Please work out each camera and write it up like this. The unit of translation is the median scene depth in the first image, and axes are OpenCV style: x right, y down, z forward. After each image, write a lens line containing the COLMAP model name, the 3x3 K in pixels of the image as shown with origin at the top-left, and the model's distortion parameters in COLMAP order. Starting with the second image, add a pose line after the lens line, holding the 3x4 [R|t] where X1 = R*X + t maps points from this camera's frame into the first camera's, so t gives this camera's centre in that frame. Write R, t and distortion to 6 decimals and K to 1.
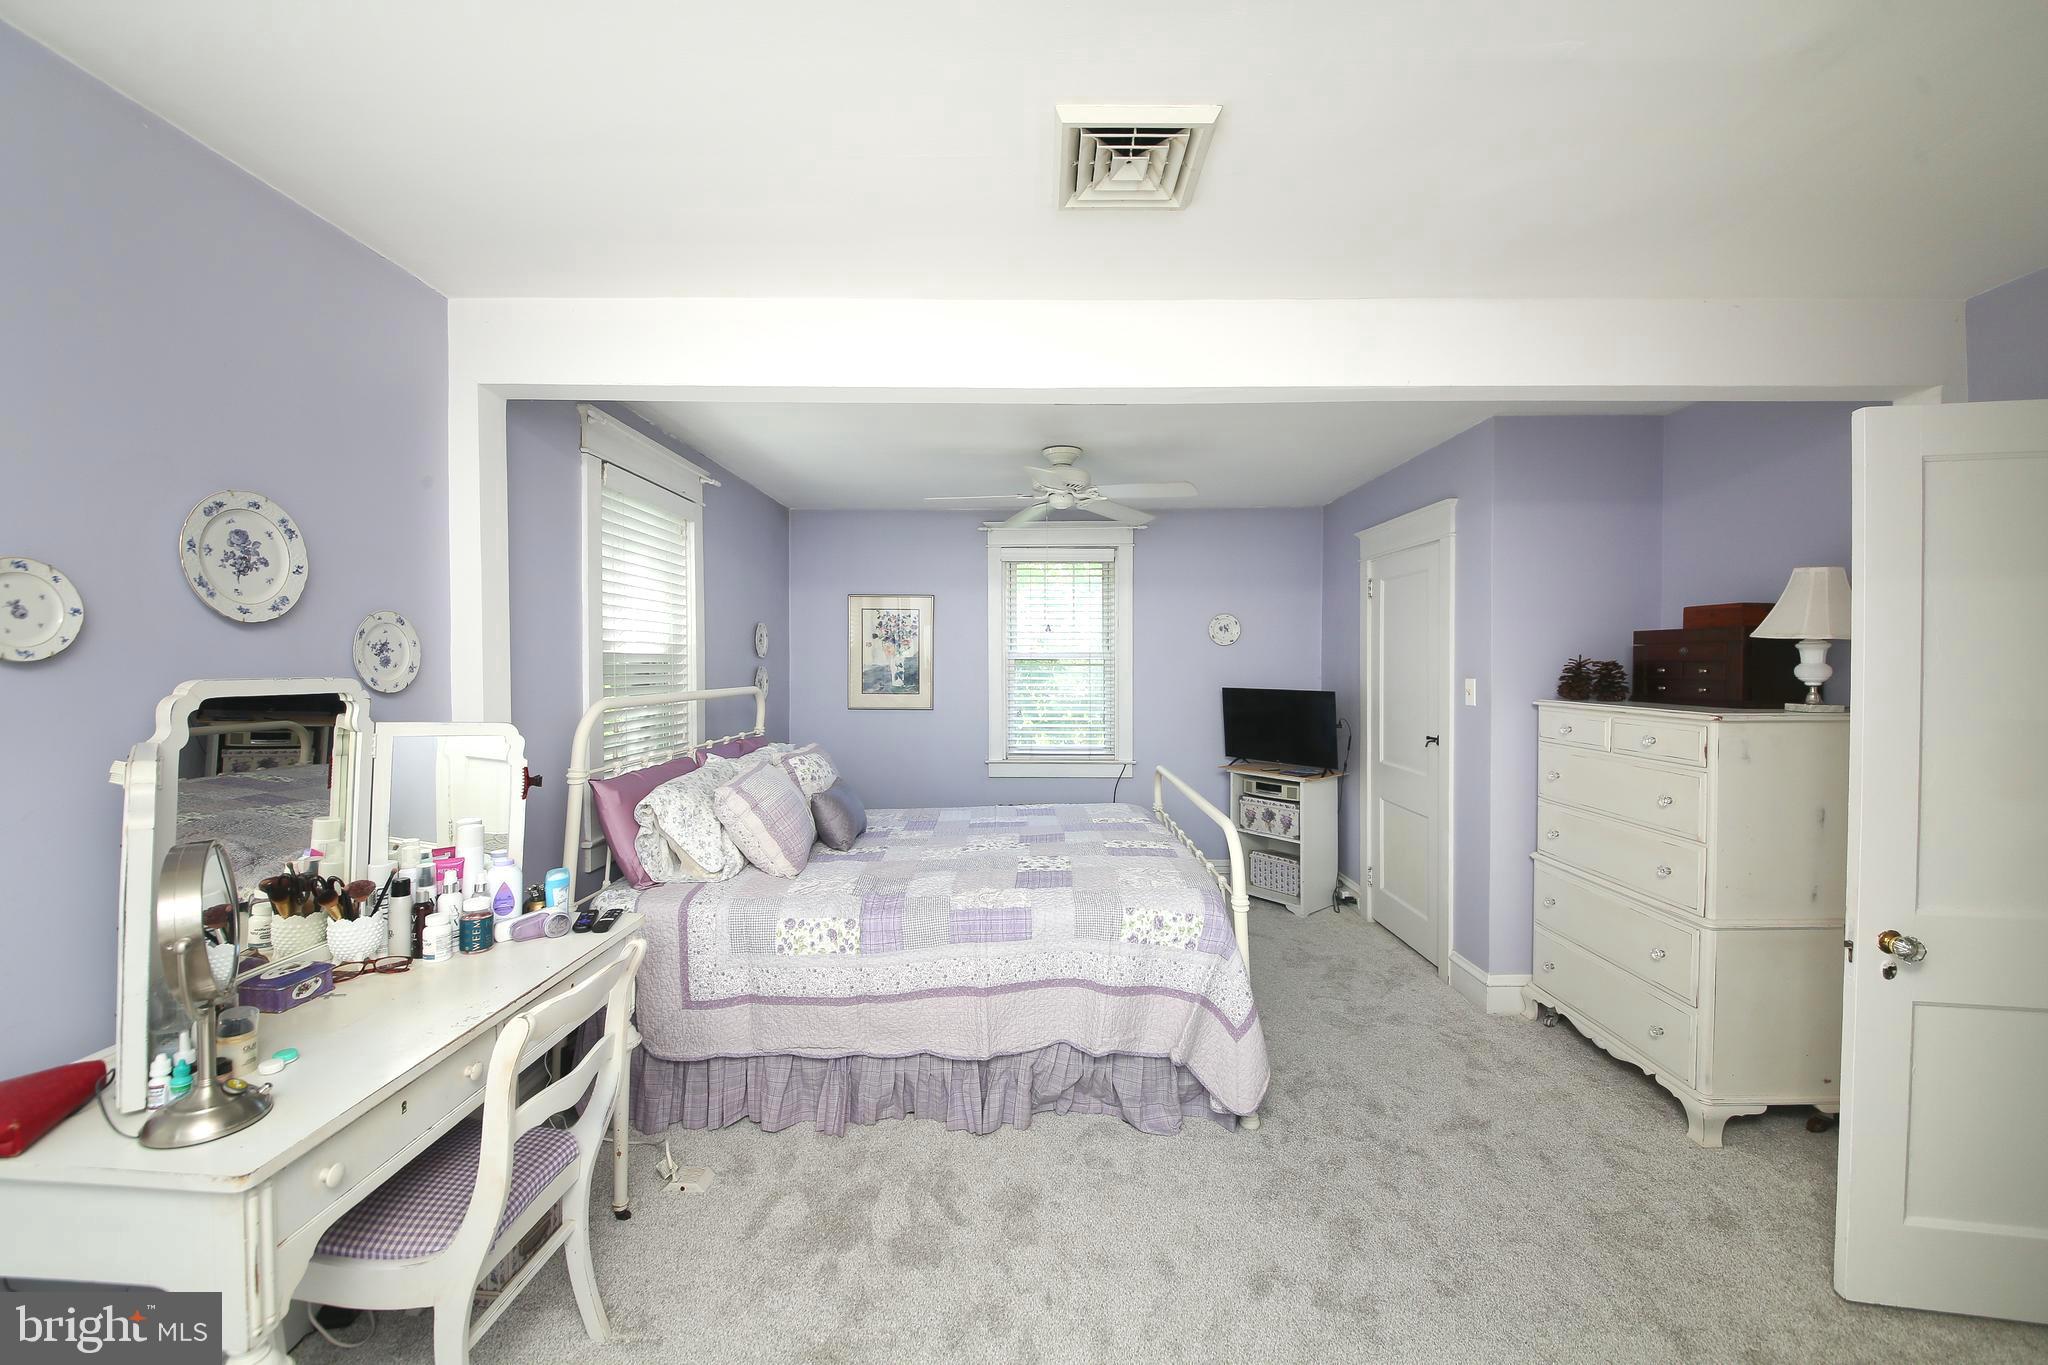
lens RADIAL K [[828.6, 0, 1032.8], [0, 828.6, 647.1], [0, 0, 1]] dist [0.020548, -0.018183]
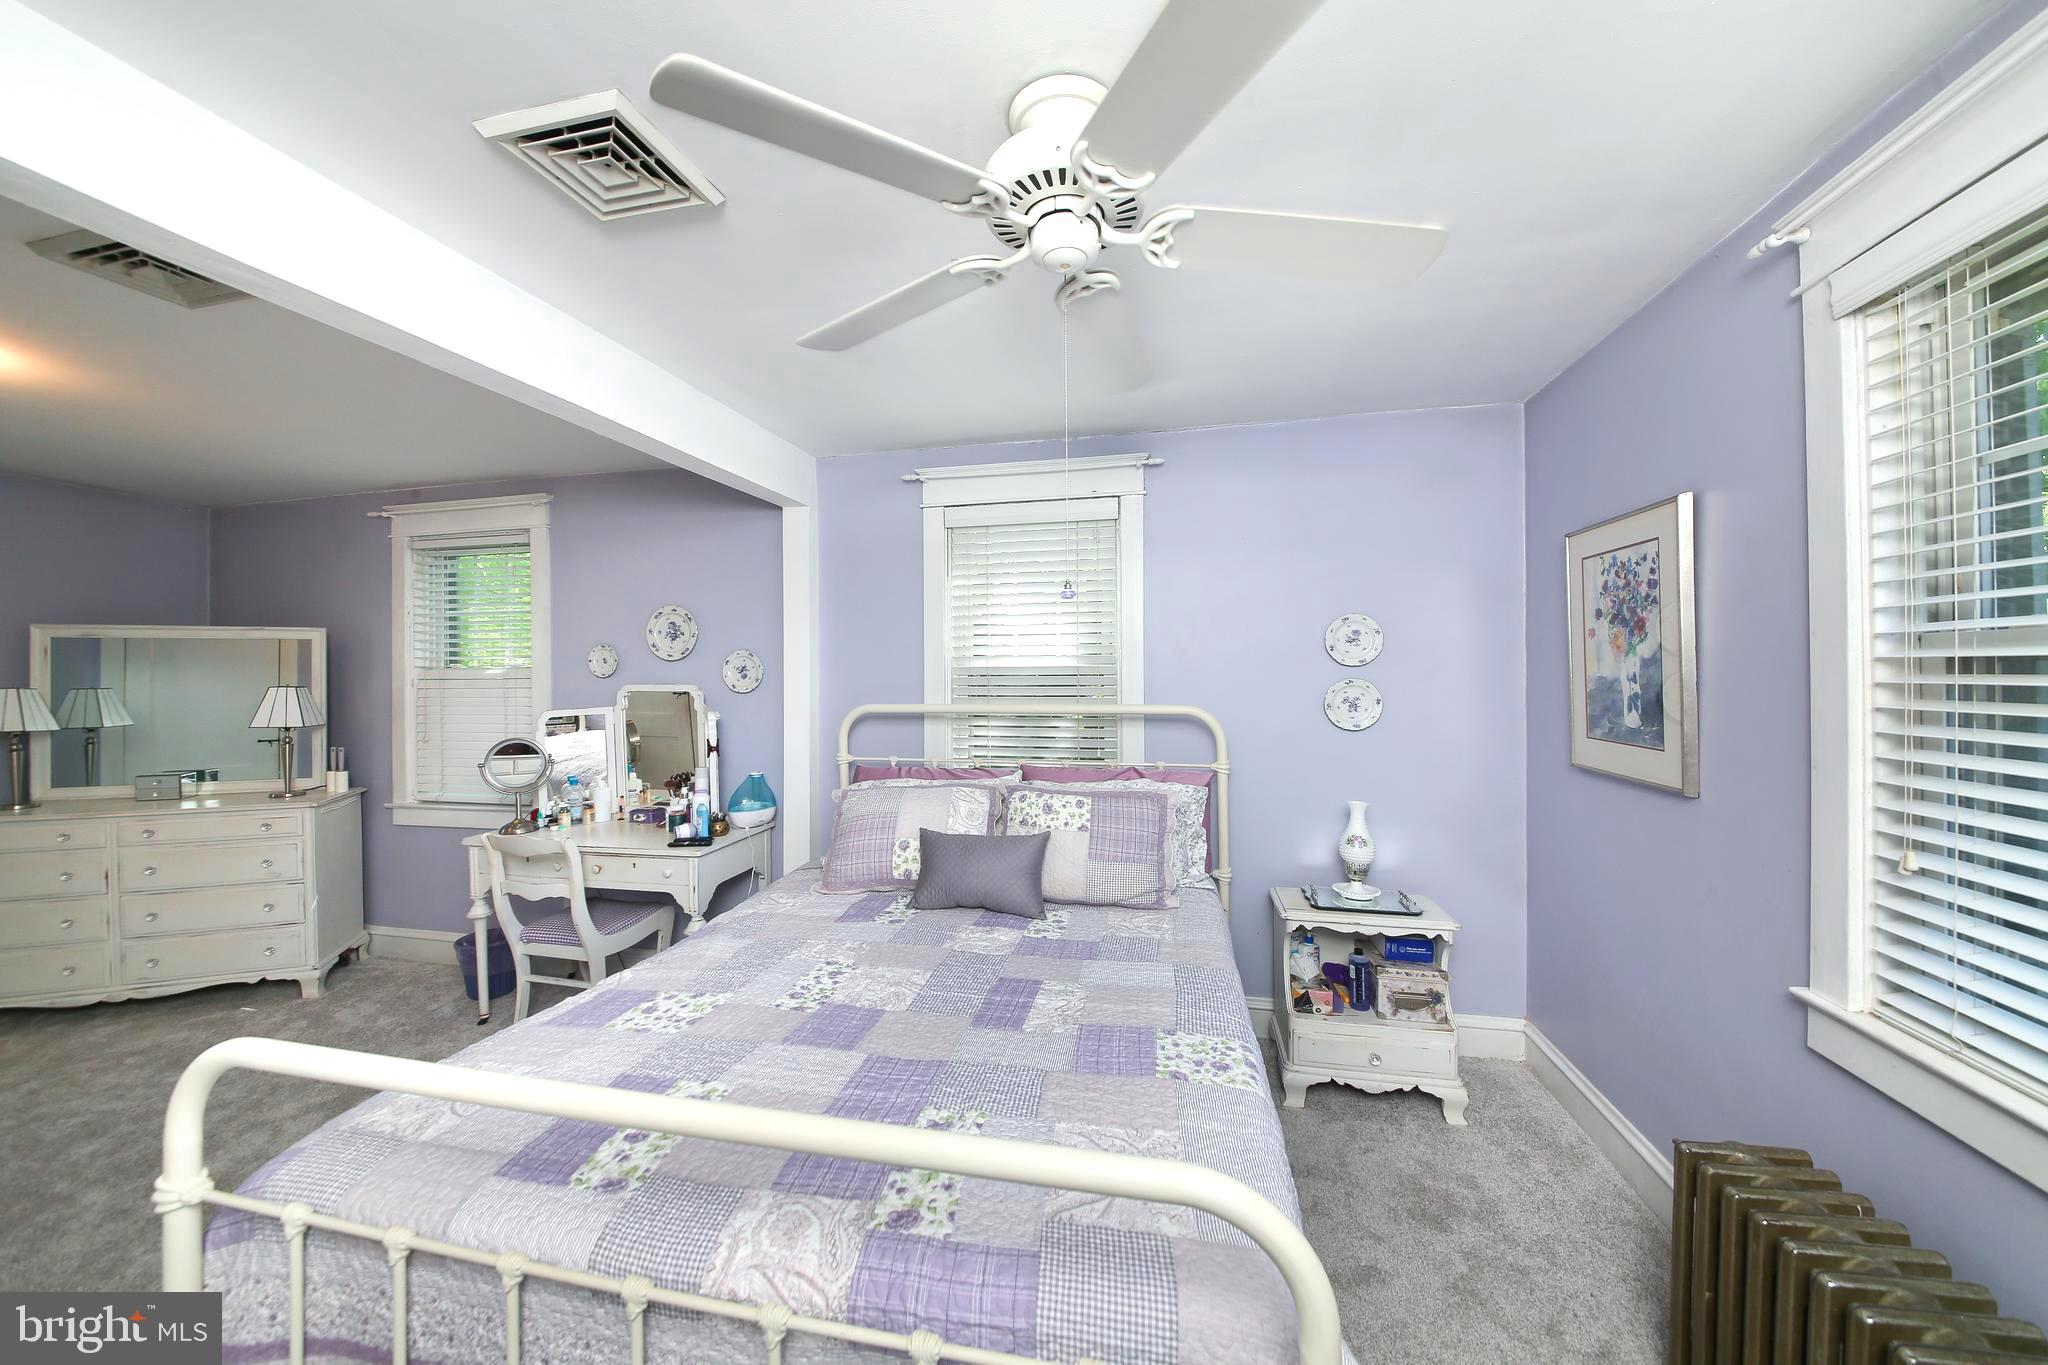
lens RADIAL K [[692.1, 0, 1024.0], [0, 692.1, 682.5], [0, 0, 1]] dist [0.000003, -0.000088]
pose [[-0.218584, 0.013697, -0.975722, 0.269552], [0.024356, 0.999667, 0.008577, 0.014567], [0.975514, -0.021889, -0.218844, 0.831674]]
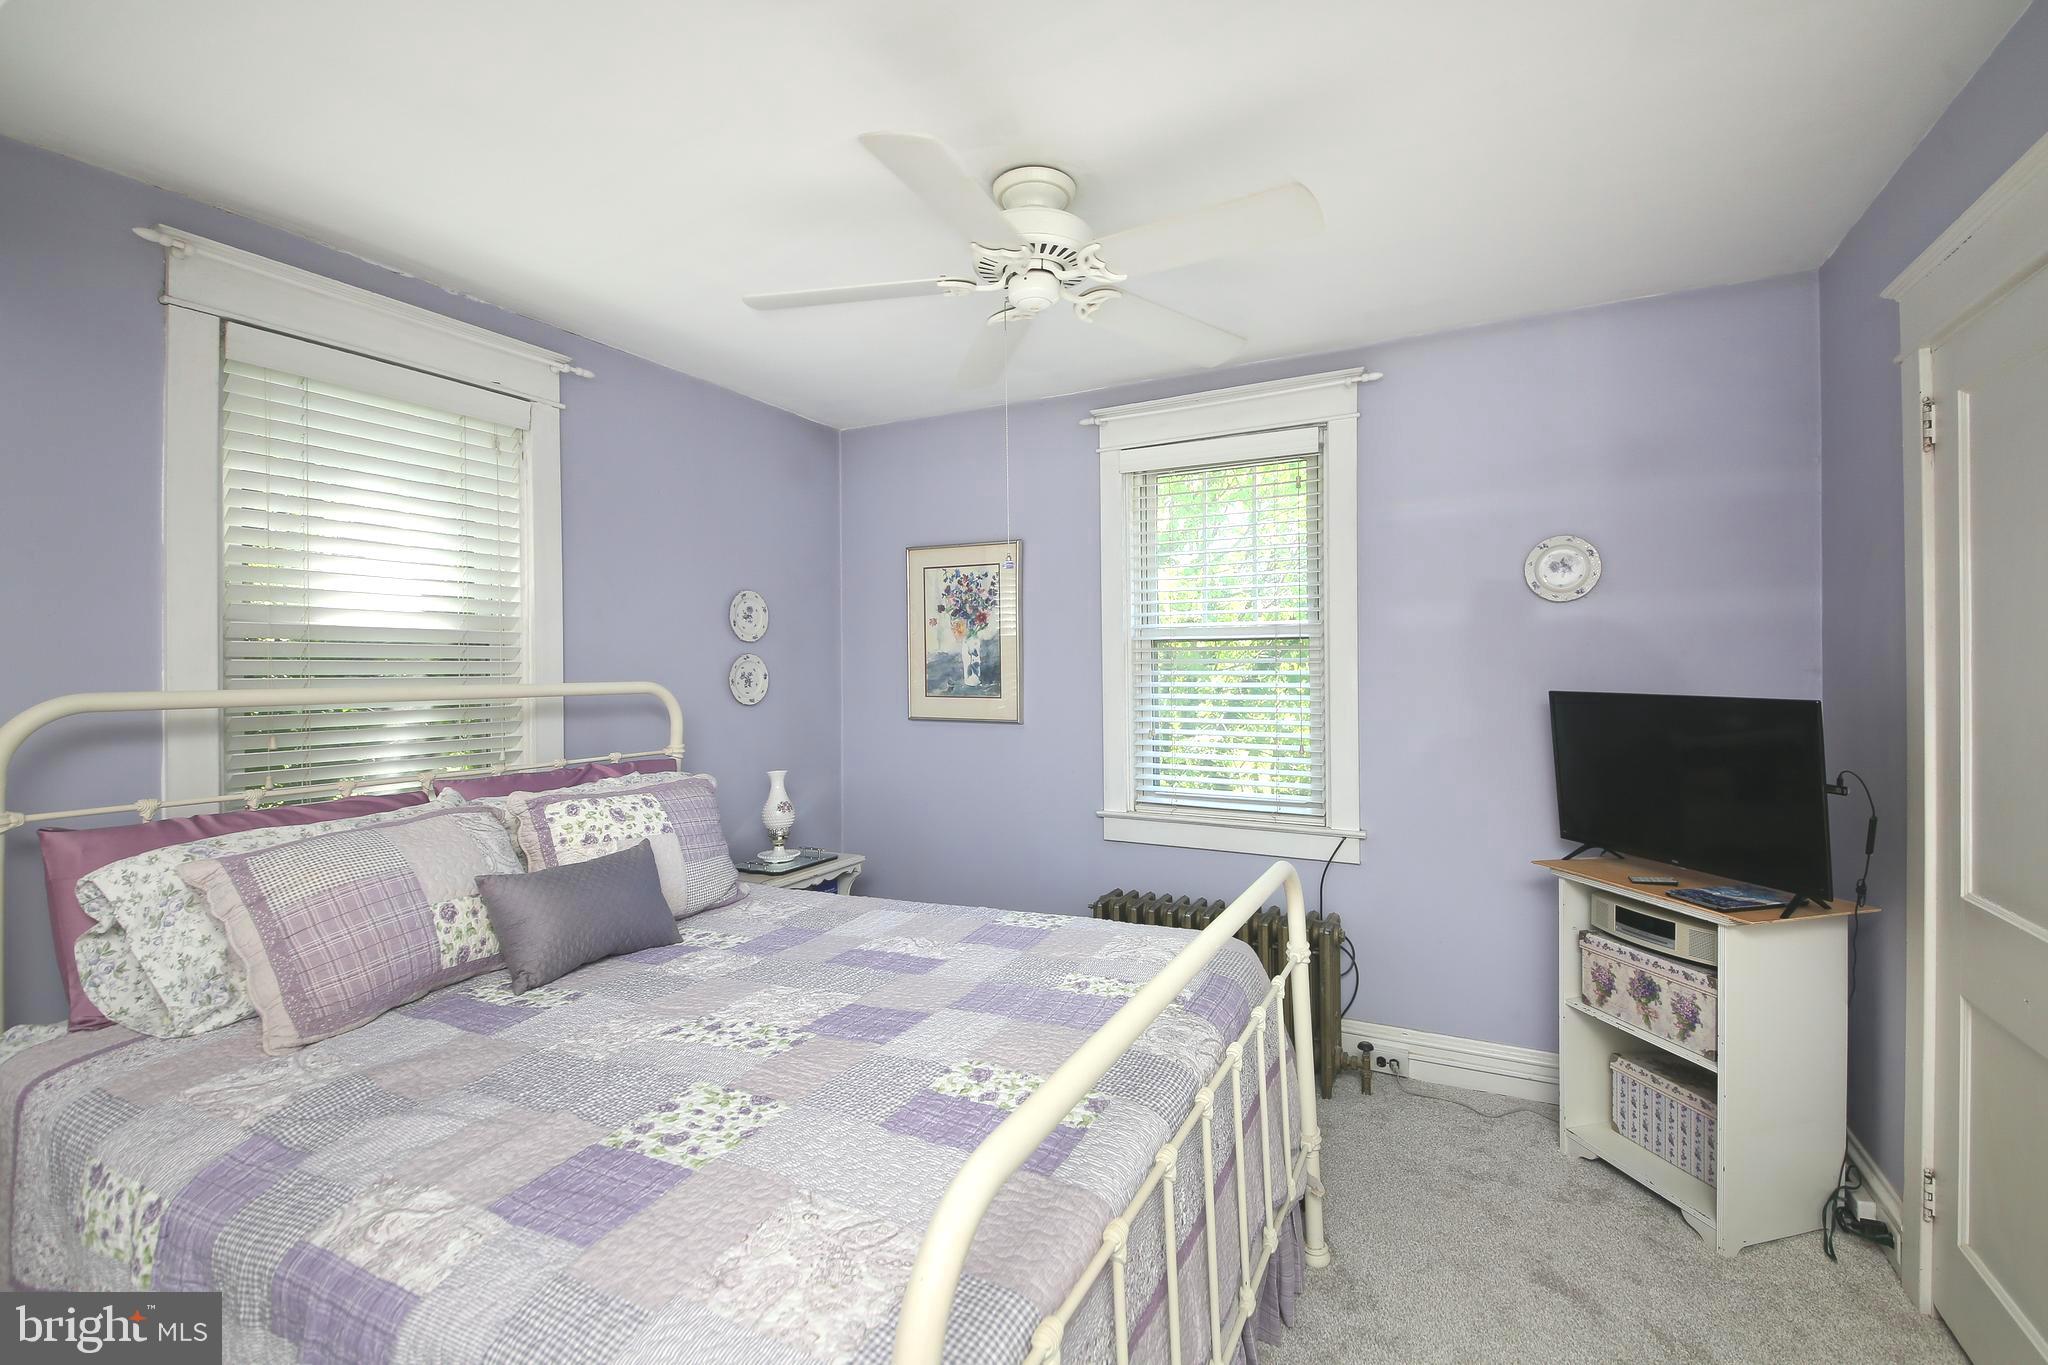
lens RADIAL K [[919.3, 0, 1023.7], [0, 919.3, 650.9], [0, 0, 1]] dist [0.003430, -0.014817]
pose [[0.885846, -0.011800, -0.463829, 0.216430], [0.012963, 0.999916, -0.000681, 0.022972], [0.463798, -0.005410, 0.885925, 0.419631]]
